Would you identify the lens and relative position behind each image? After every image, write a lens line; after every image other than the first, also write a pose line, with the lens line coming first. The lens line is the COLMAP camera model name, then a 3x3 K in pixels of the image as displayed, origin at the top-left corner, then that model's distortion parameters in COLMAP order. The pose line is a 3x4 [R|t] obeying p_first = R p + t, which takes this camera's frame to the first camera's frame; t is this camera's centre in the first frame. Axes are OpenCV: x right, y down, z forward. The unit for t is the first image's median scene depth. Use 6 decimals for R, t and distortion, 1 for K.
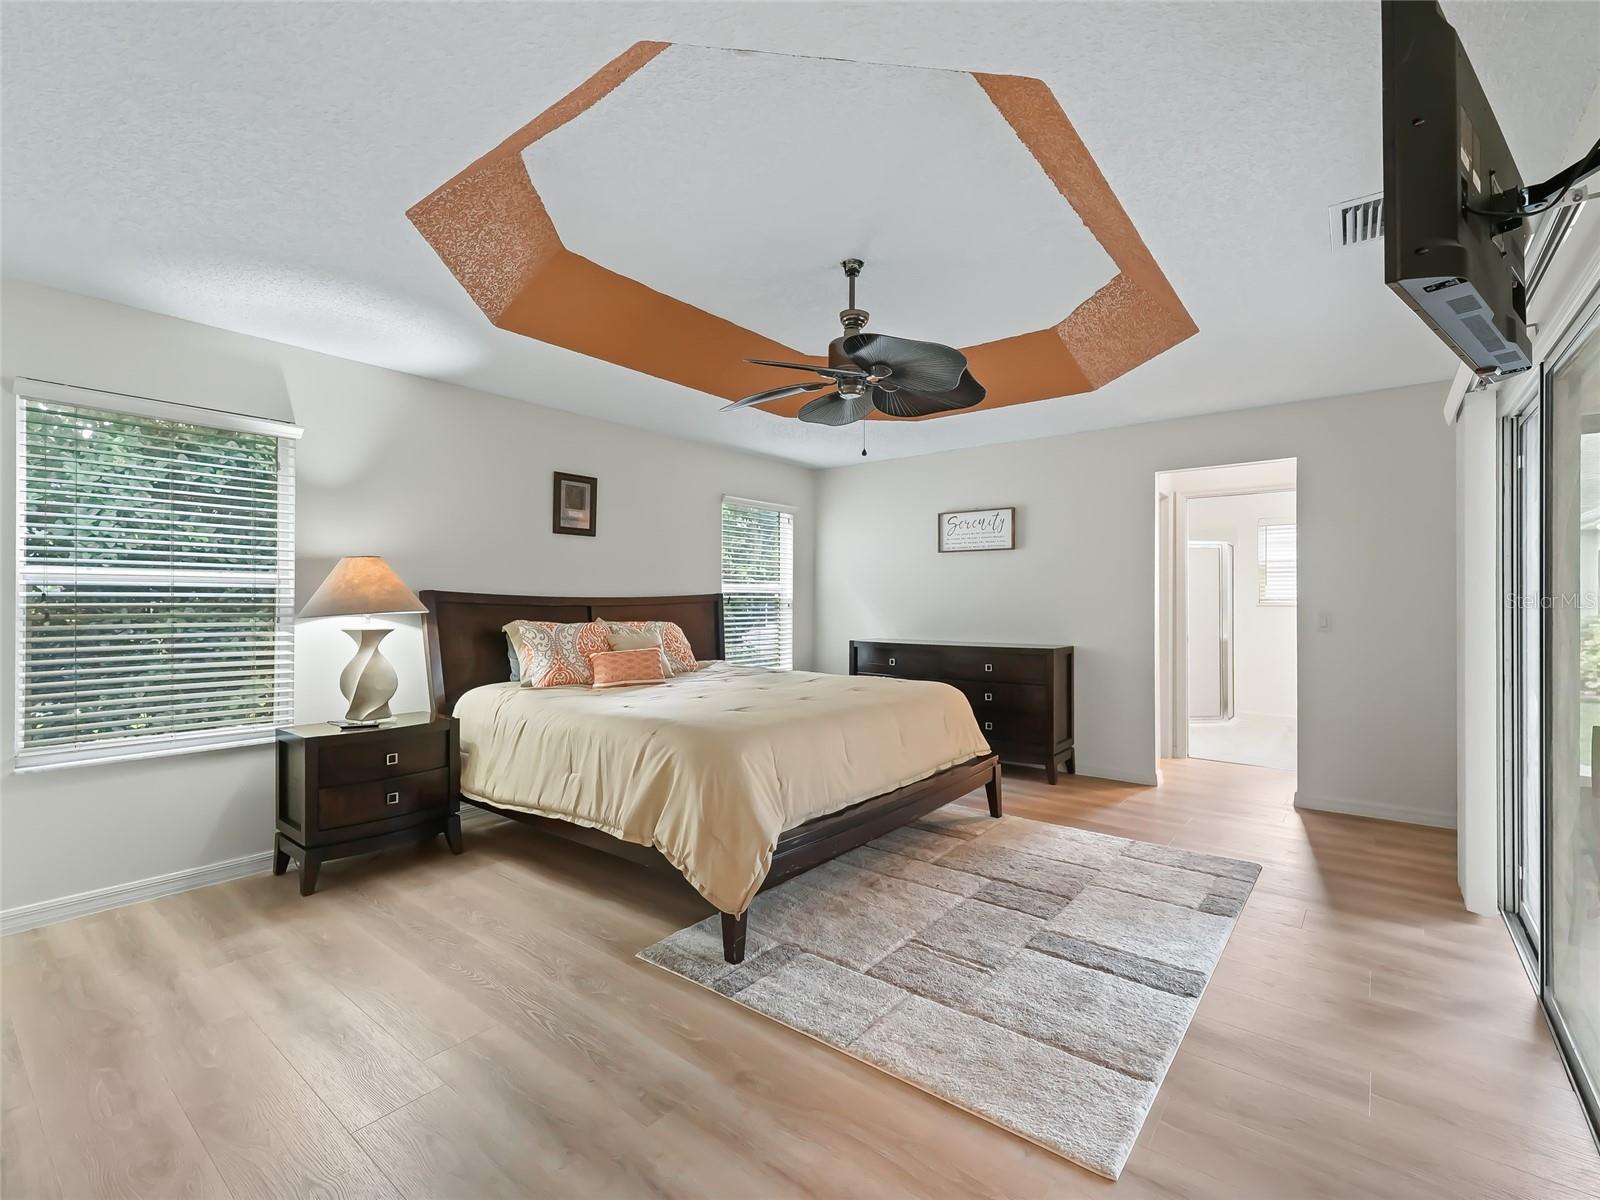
lens RADIAL K [[736.2, 0, 804.6], [0, 736.2, 611.5], [0, 0, 1]] dist [0.015147, -0.000580]
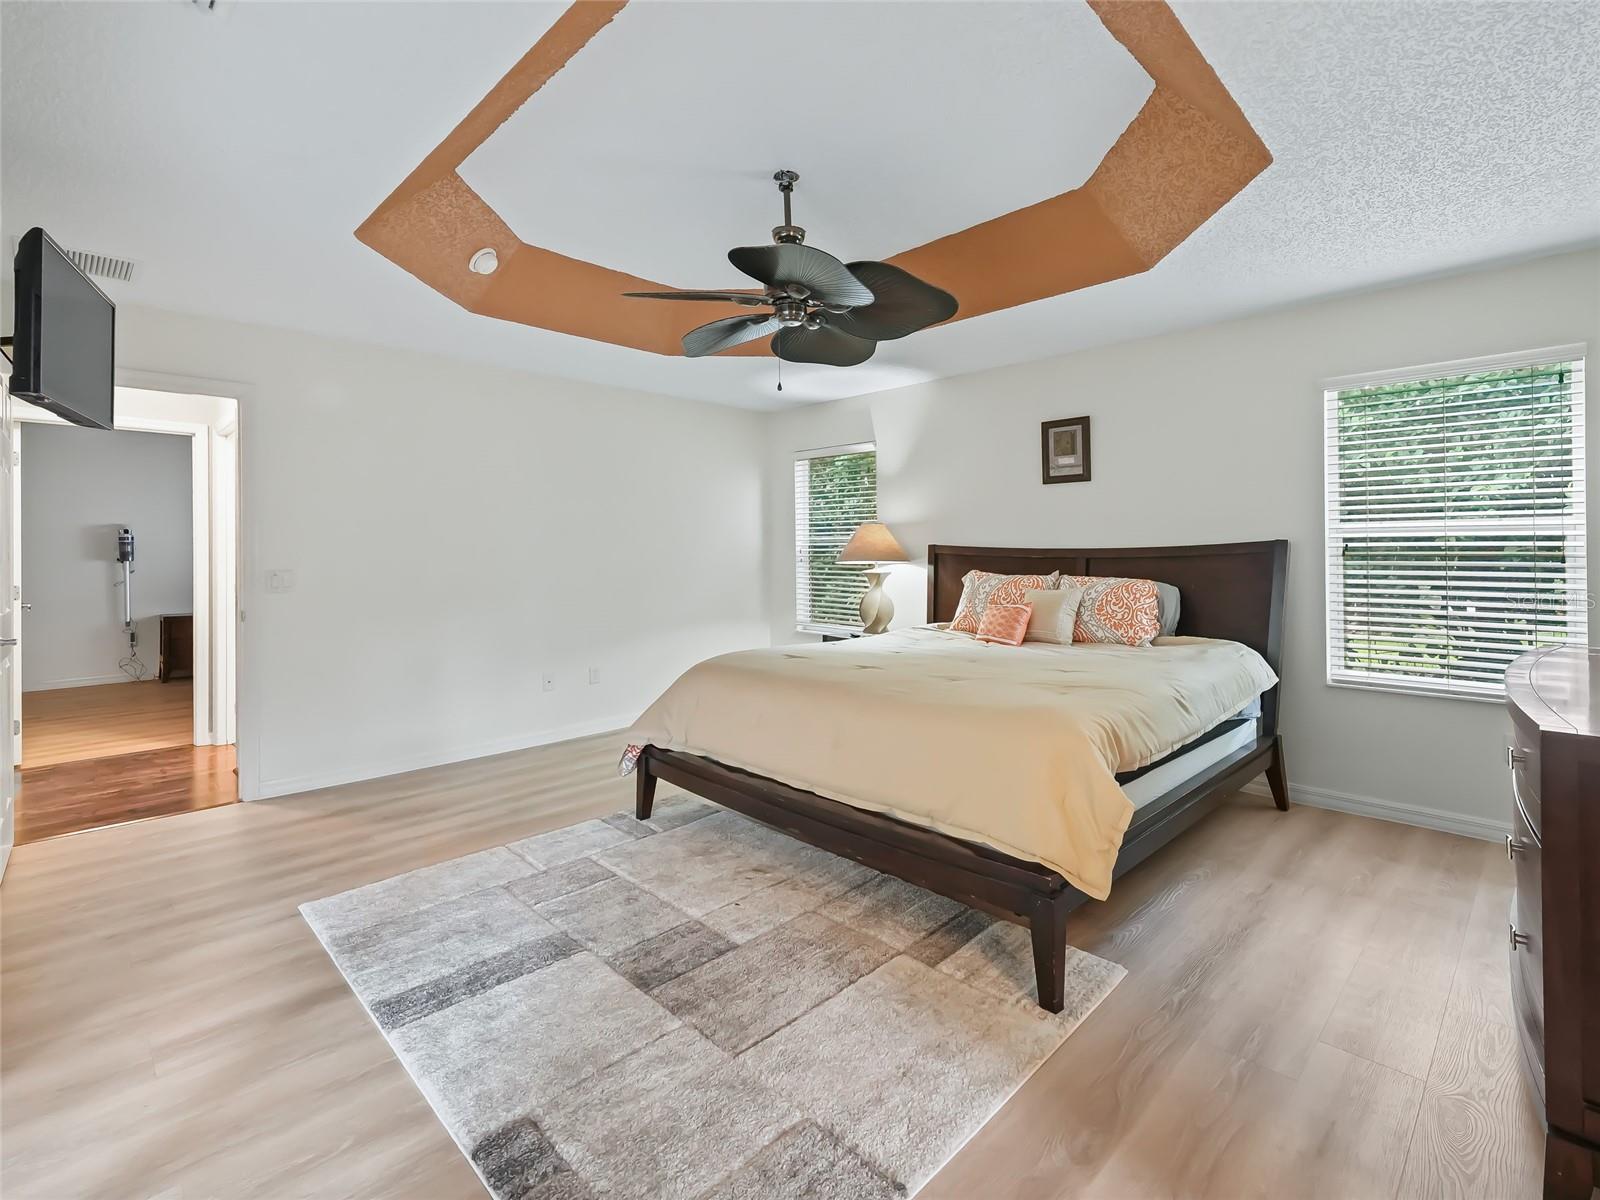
lens RADIAL K [[687.3, 0, 803.6], [0, 687.3, 580.9], [0, 0, 1]] dist [0.000371, 0.000017]
pose [[-0.083806, 0.042486, -0.995576, 0.708768], [-0.011800, 0.998978, 0.043624, -0.015133], [0.996412, 0.015403, -0.083219, 0.875506]]
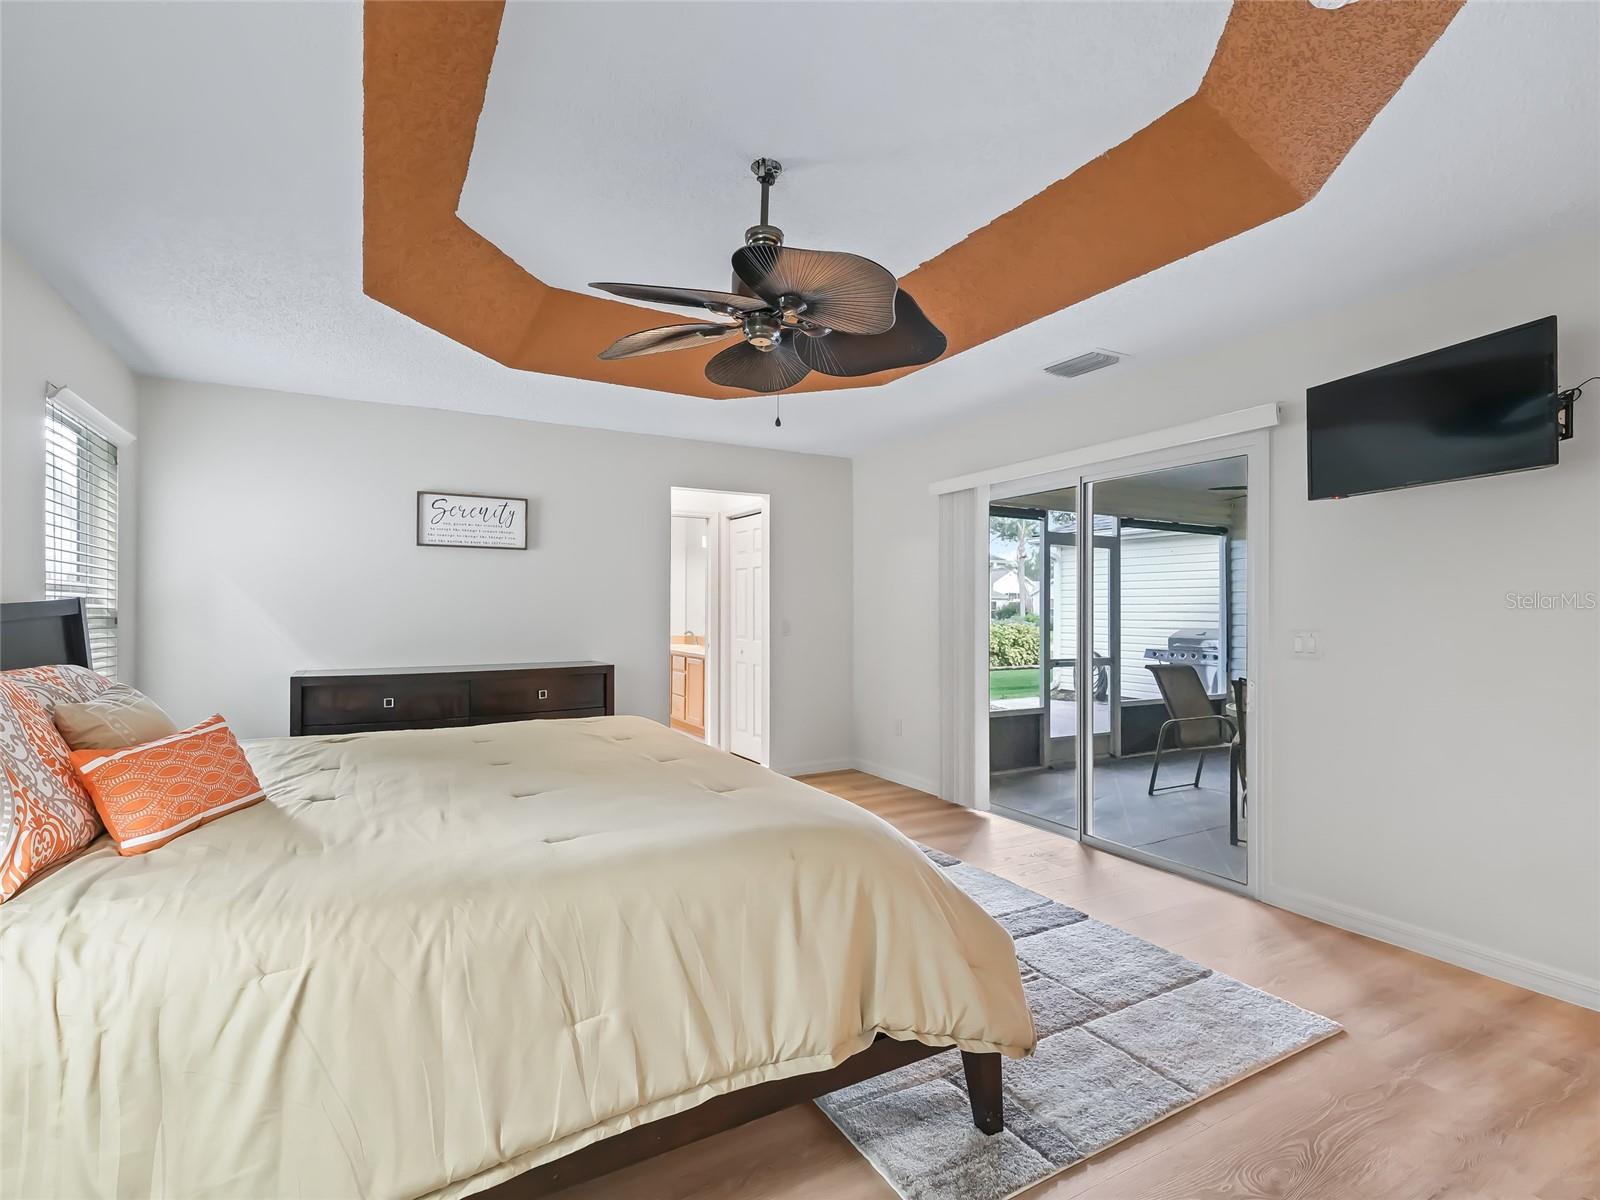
lens RADIAL K [[736.2, 0, 804.6], [0, 736.2, 611.5], [0, 0, 1]] dist [0.015147, -0.000580]
pose [[0.391759, -0.001596, 0.920067, -0.487819], [0.012814, 0.999911, -0.003721, -0.010743], [-0.919979, 0.013248, 0.391744, 0.528634]]
